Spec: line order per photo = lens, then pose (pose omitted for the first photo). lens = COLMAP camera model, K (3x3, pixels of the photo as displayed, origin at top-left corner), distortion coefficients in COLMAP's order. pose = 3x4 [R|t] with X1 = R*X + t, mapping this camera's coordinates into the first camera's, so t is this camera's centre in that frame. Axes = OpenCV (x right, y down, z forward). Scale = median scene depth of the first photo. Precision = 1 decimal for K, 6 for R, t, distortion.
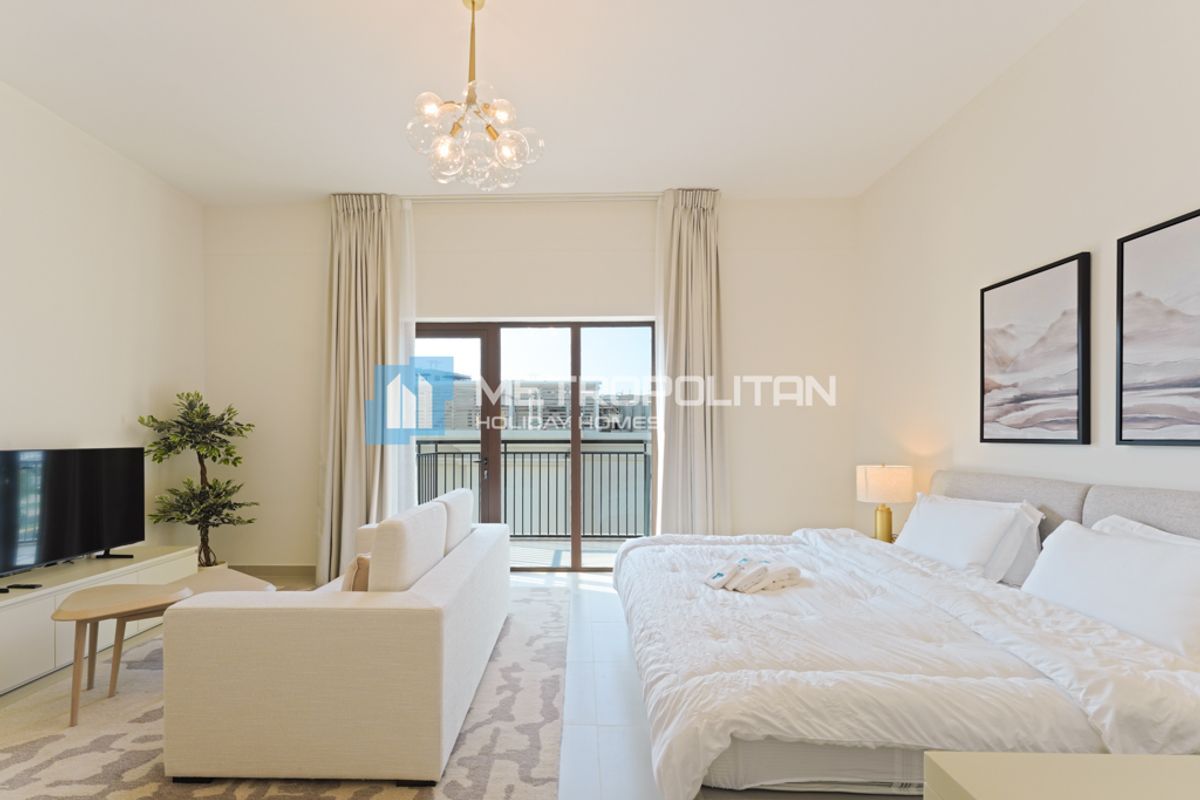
lens RADIAL K [[511.4, 0, 567.2], [0, 511.4, 436.9], [0, 0, 1]] dist [0.002316, 0.000388]
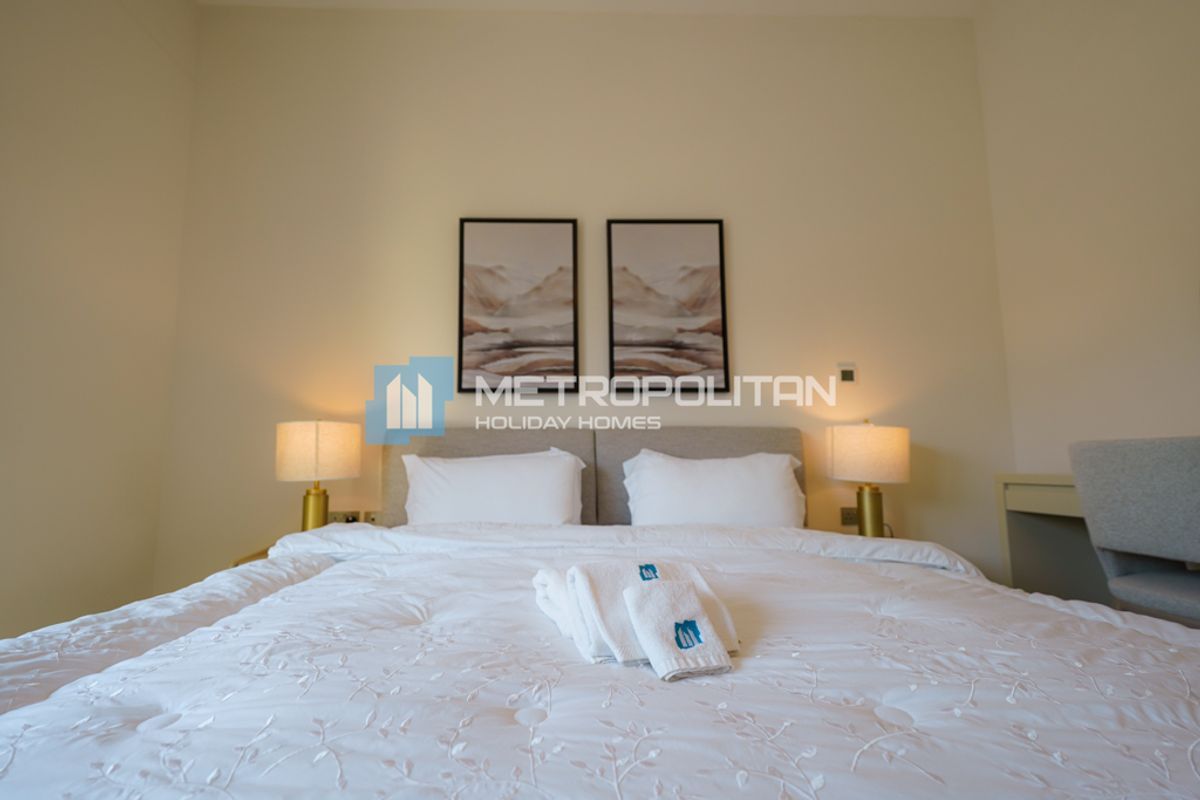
lens RADIAL K [[516.5, 0, 595.7], [0, 516.5, 405.9], [0, 0, 1]] dist [0.003047, -0.000276]
pose [[-0.047161, 0.101561, 0.993711, -0.049197], [0.007545, 0.994826, -0.101317, 0.136004], [-0.998859, 0.002720, -0.047683, 0.918748]]
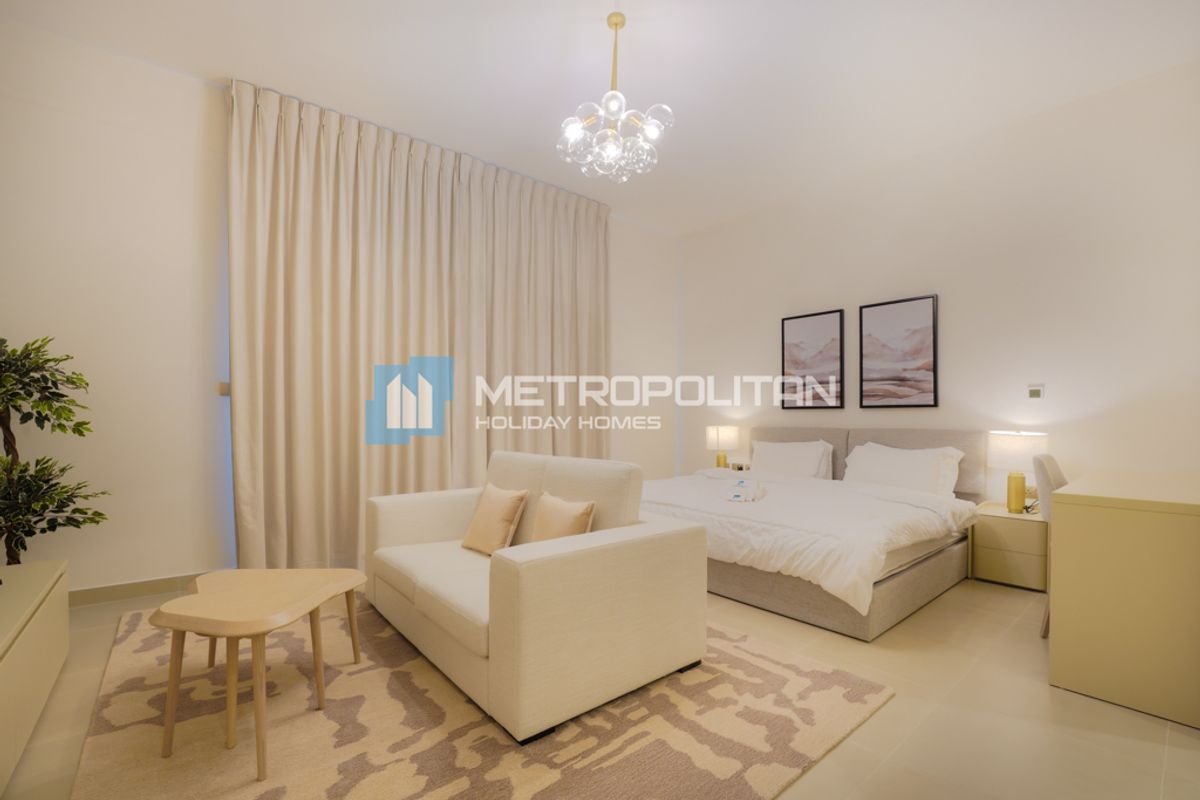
lens RADIAL K [[518.1, 0, 602.3], [0, 518.1, 416.8], [0, 0, 1]] dist [-0.023639, 0.000005]
pose [[0.749328, 0.006823, 0.662163, -0.856022], [-0.002074, 0.999966, -0.007957, 0.056153], [-0.662195, 0.004589, 0.749317, 0.136465]]
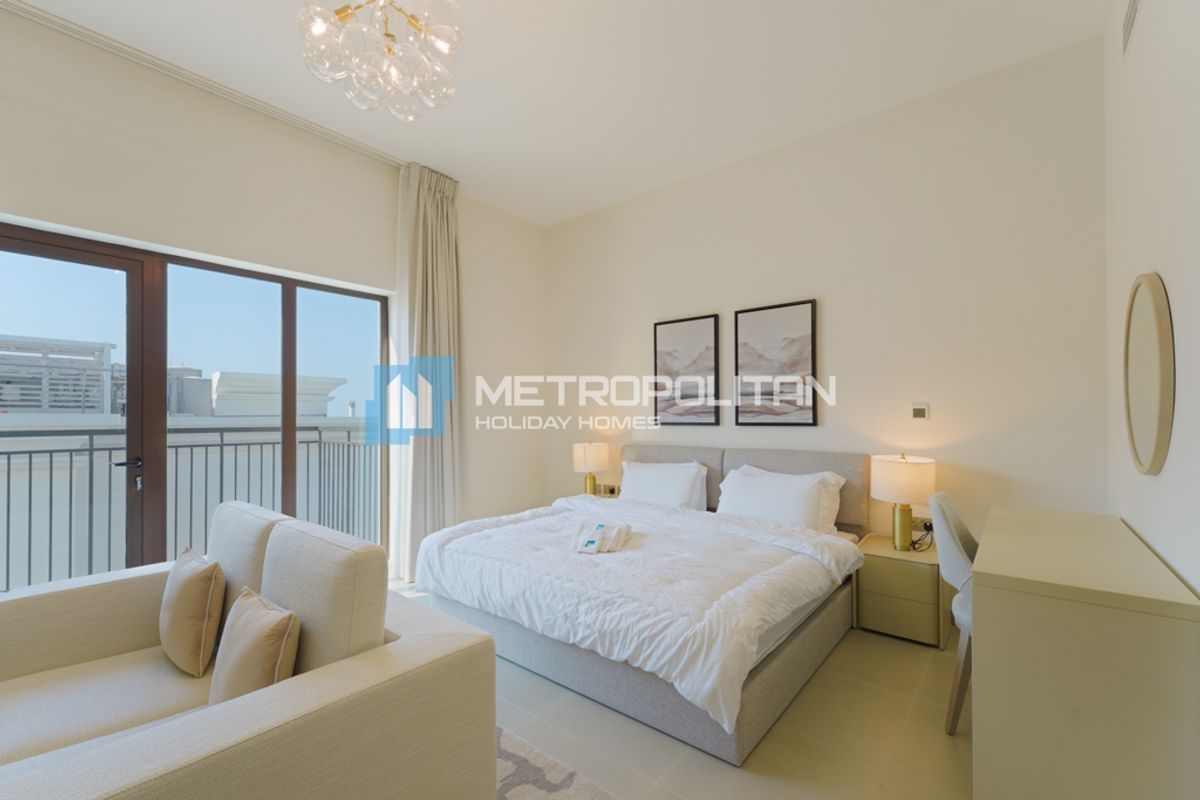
lens RADIAL K [[507.7, 0, 599.0], [0, 507.7, 413.6], [0, 0, 1]] dist [0.019916, -0.000044]
pose [[0.619057, 0.005869, 0.785324, -0.521214], [0.005605, 0.999914, -0.011891, -0.007053], [-0.785326, 0.011763, 0.618971, 0.234495]]
